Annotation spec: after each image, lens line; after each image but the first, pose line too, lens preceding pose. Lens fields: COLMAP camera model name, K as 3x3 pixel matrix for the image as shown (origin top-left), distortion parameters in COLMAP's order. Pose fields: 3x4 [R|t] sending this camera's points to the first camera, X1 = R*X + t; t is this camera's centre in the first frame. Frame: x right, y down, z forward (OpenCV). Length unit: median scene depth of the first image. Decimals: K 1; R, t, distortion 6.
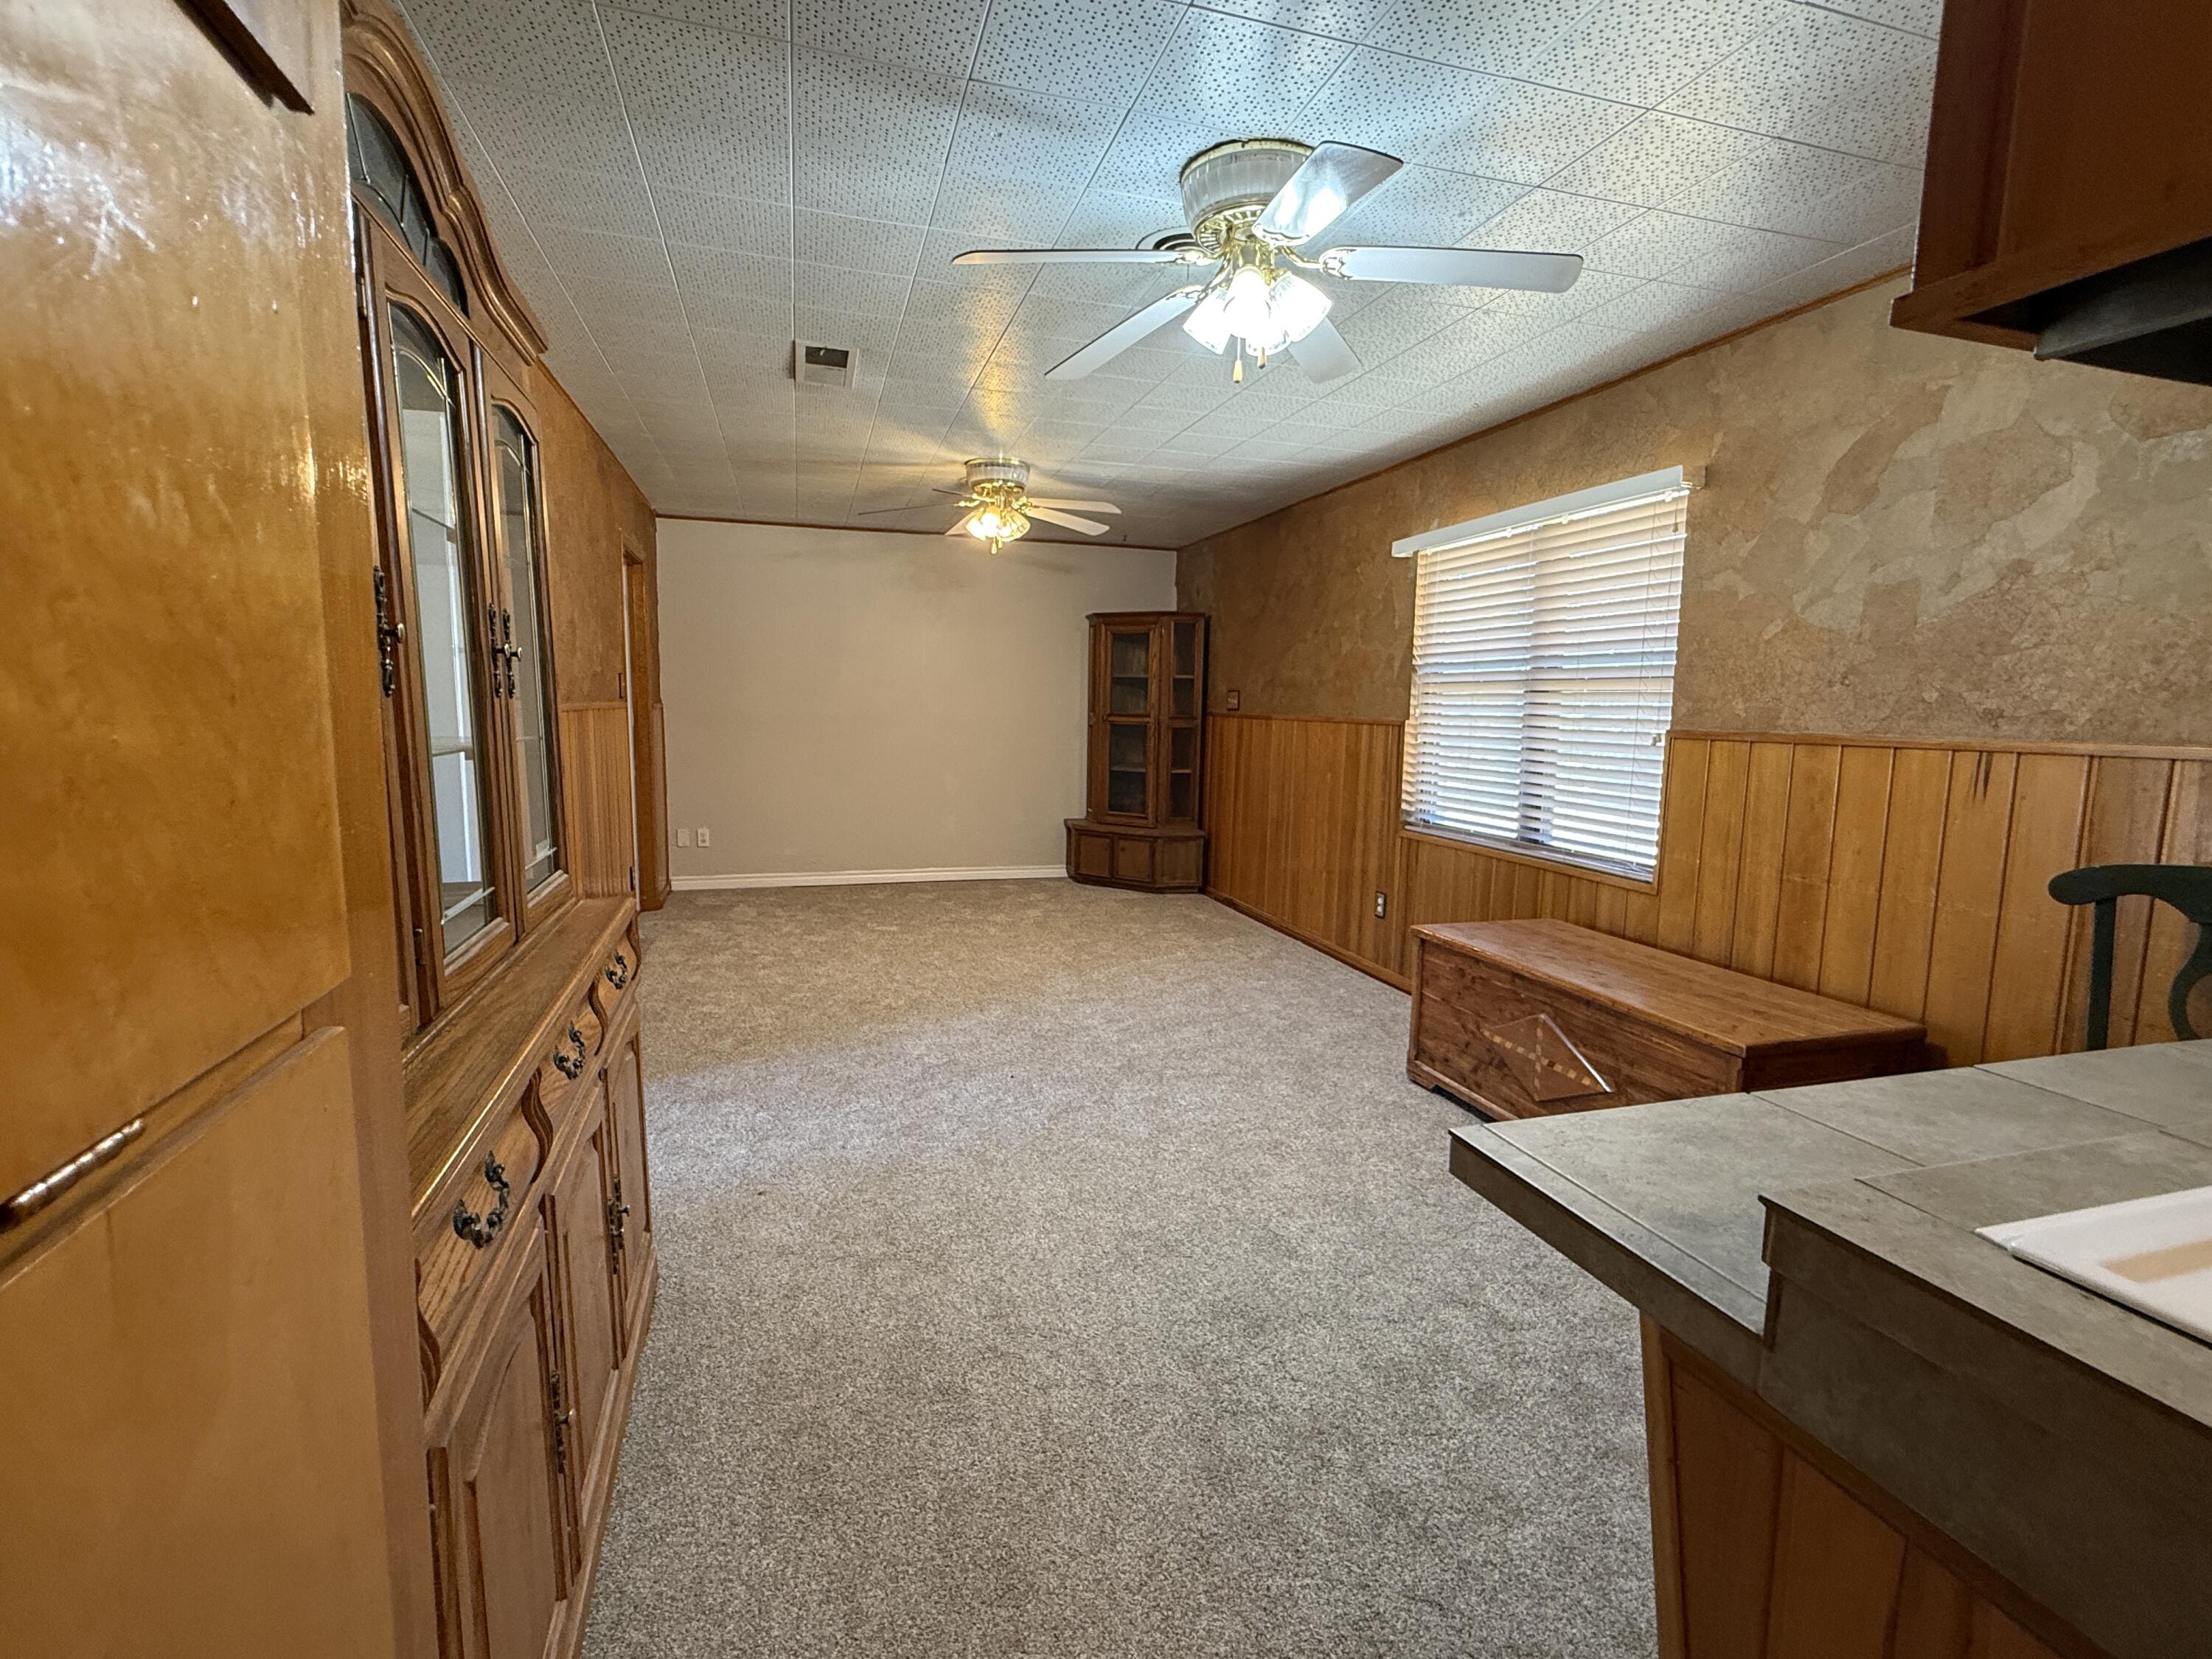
lens RADIAL K [[1020.9, 0, 1106.0], [0, 1020.9, 829.5], [0, 0, 1]] dist [0.001688, -0.000909]
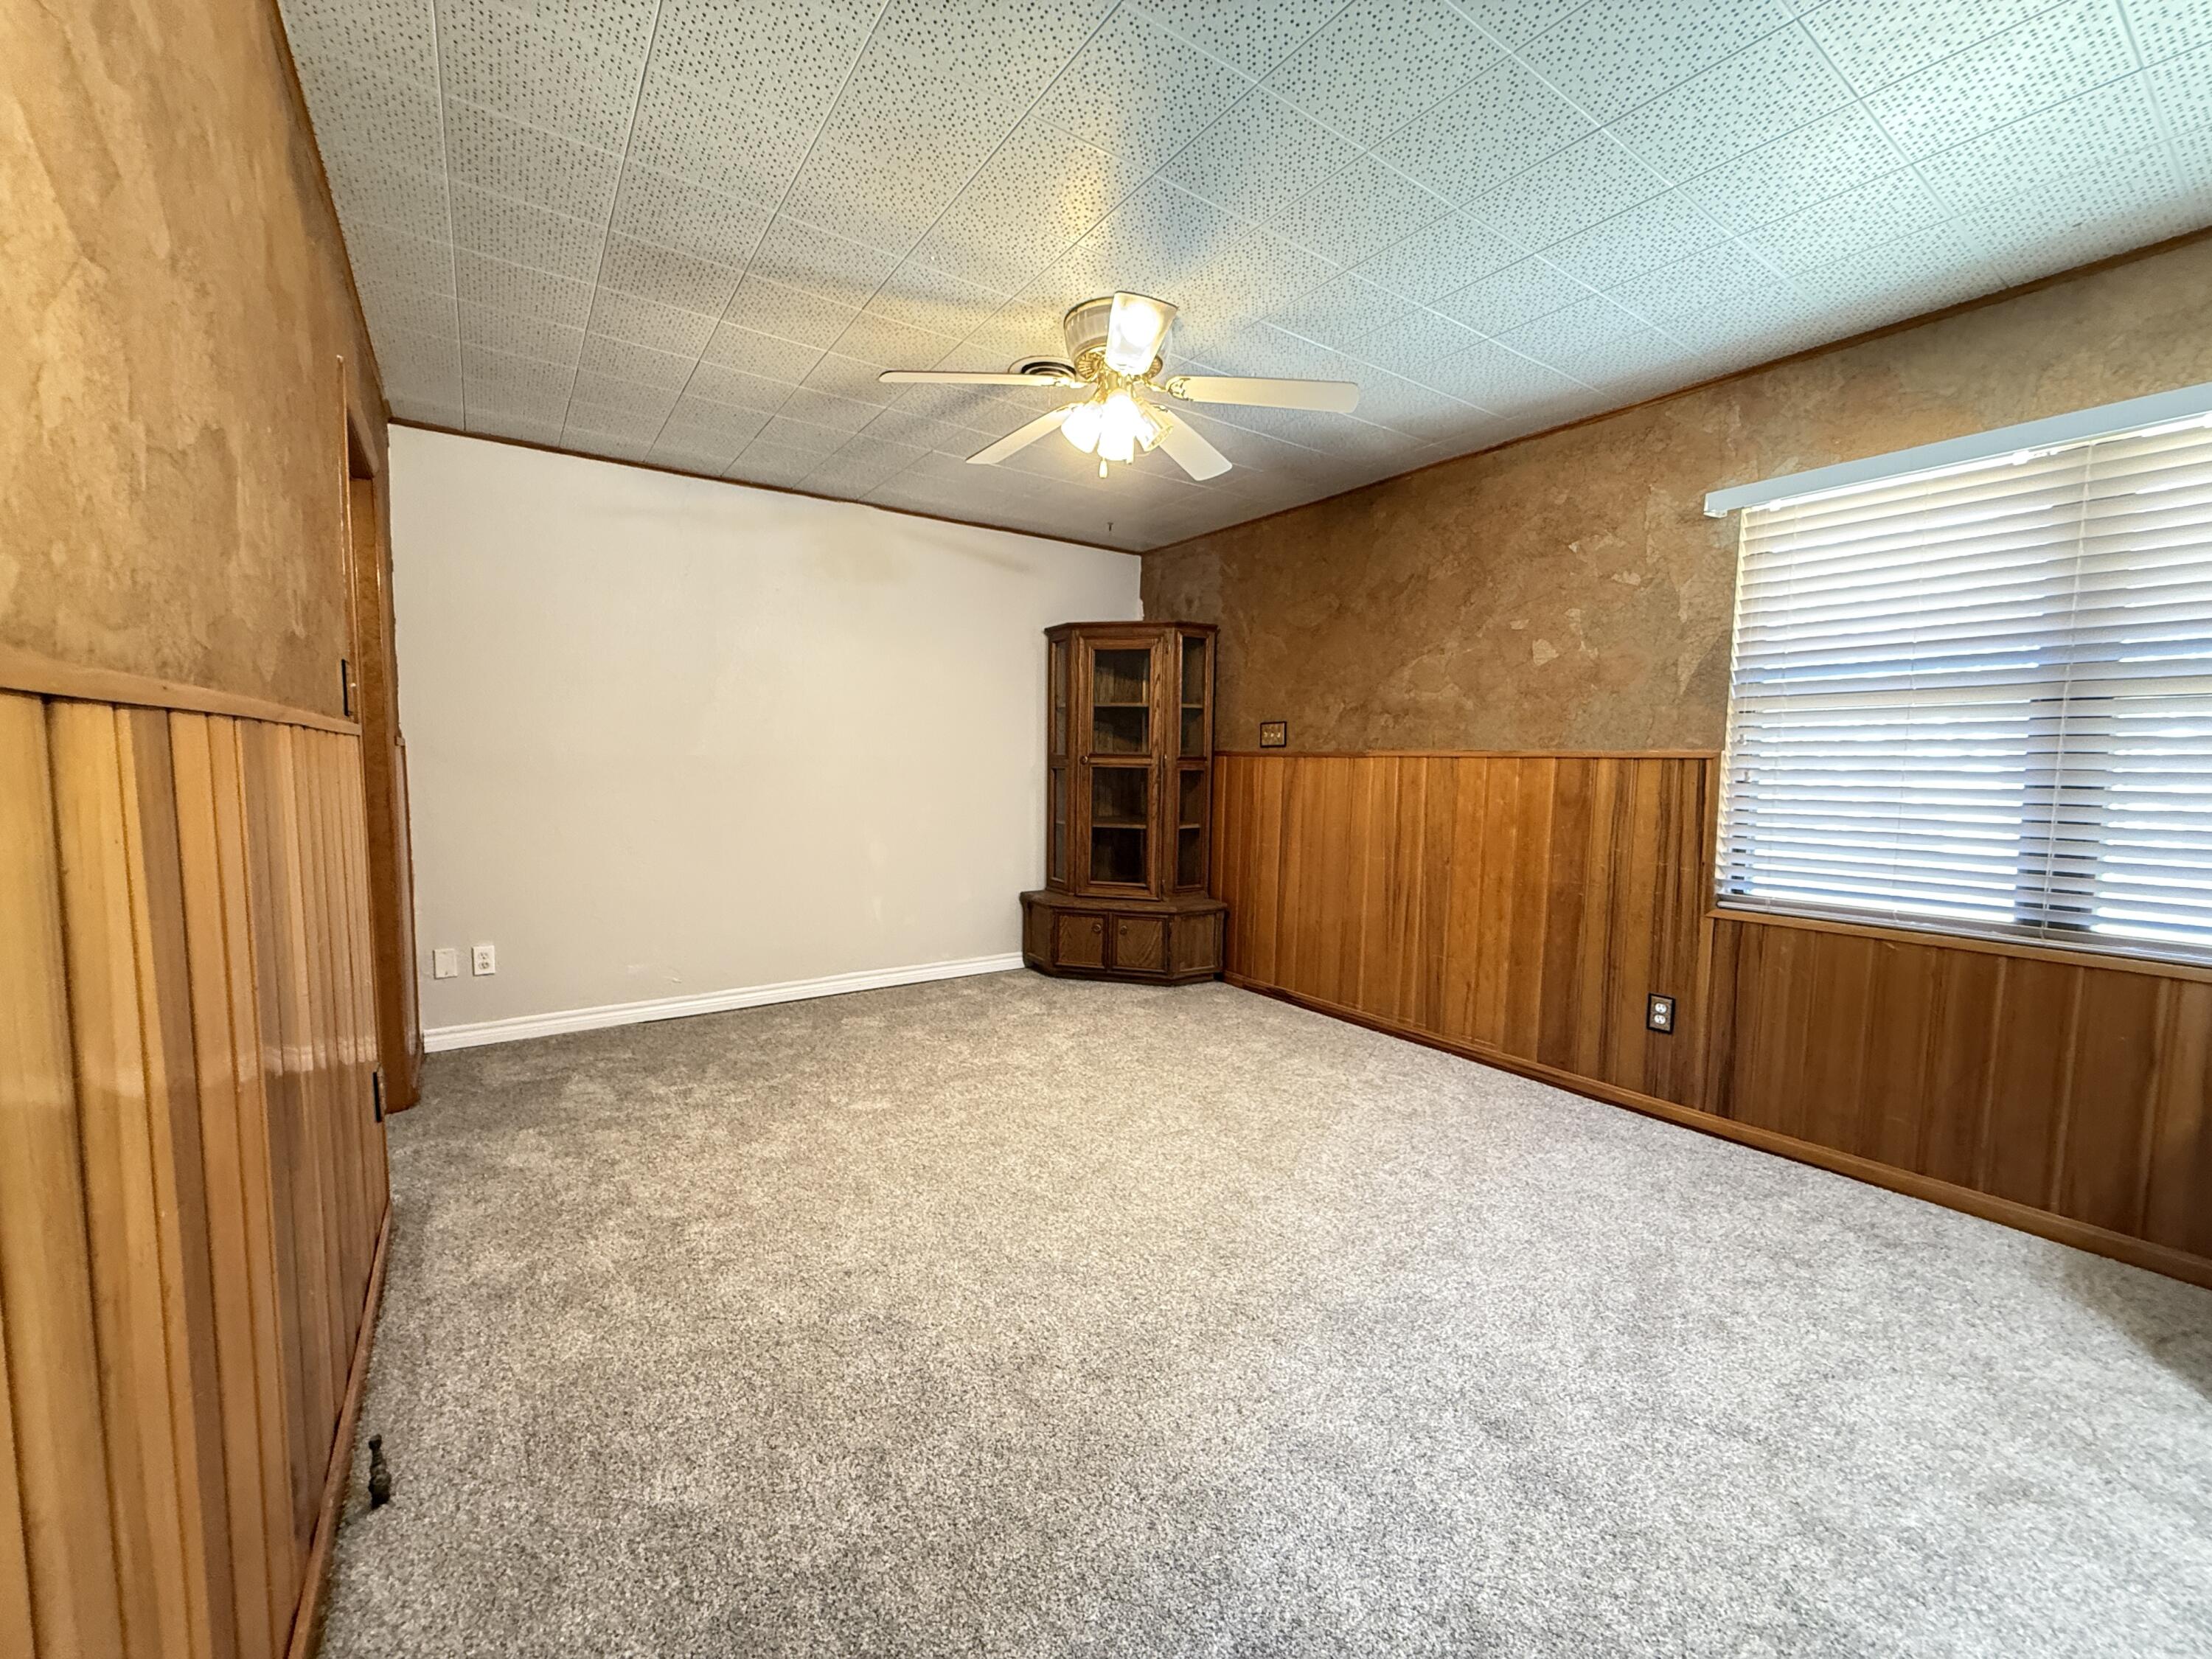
lens RADIAL K [[885.6, 0, 1099.0], [0, 885.6, 829.3], [0, 0, 1]] dist [0.000470, 0.000283]
pose [[0.952446, -0.031056, 0.303119, -0.300965], [0.043580, 0.998449, -0.034636, -0.052053], [-0.301574, 0.046199, 0.952323, 0.567094]]
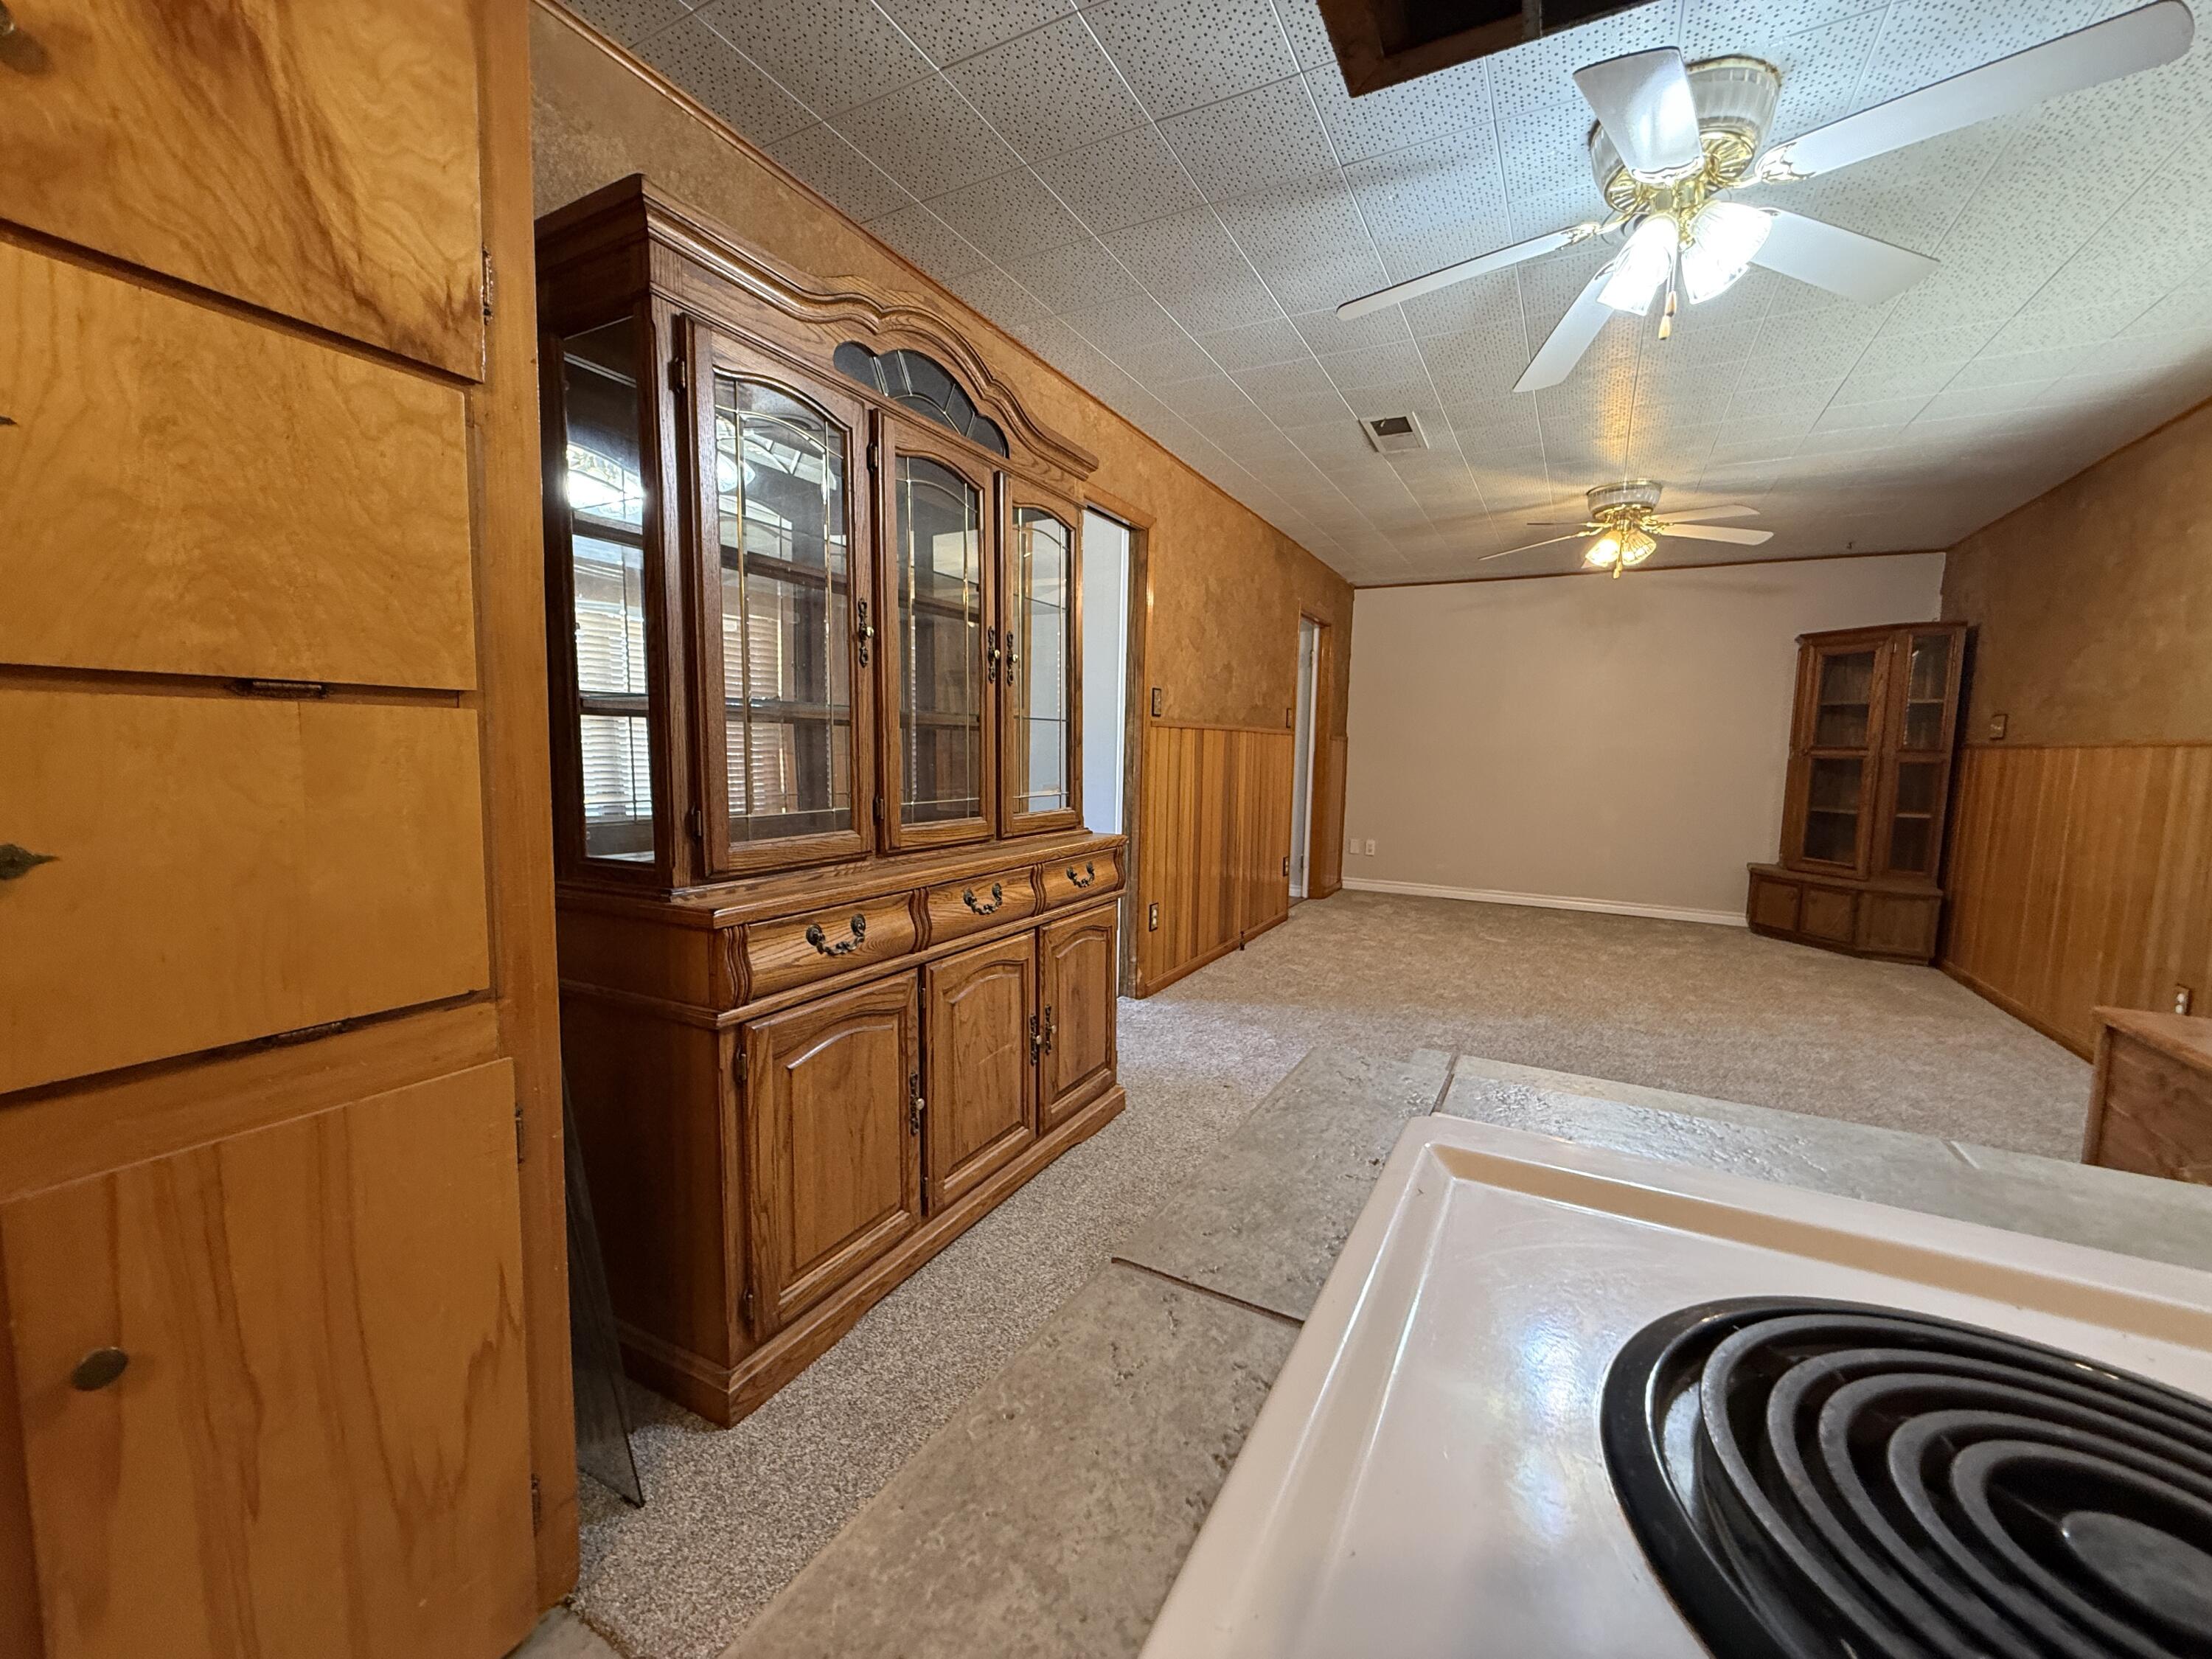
lens RADIAL K [[885.6, 0, 1099.0], [0, 885.6, 829.3], [0, 0, 1]] dist [0.000470, 0.000283]
pose [[0.699691, 0.065829, -0.711406, 0.187100], [-0.097146, 0.995264, -0.003450, 0.031323], [0.707810, 0.071525, 0.702772, 0.047226]]
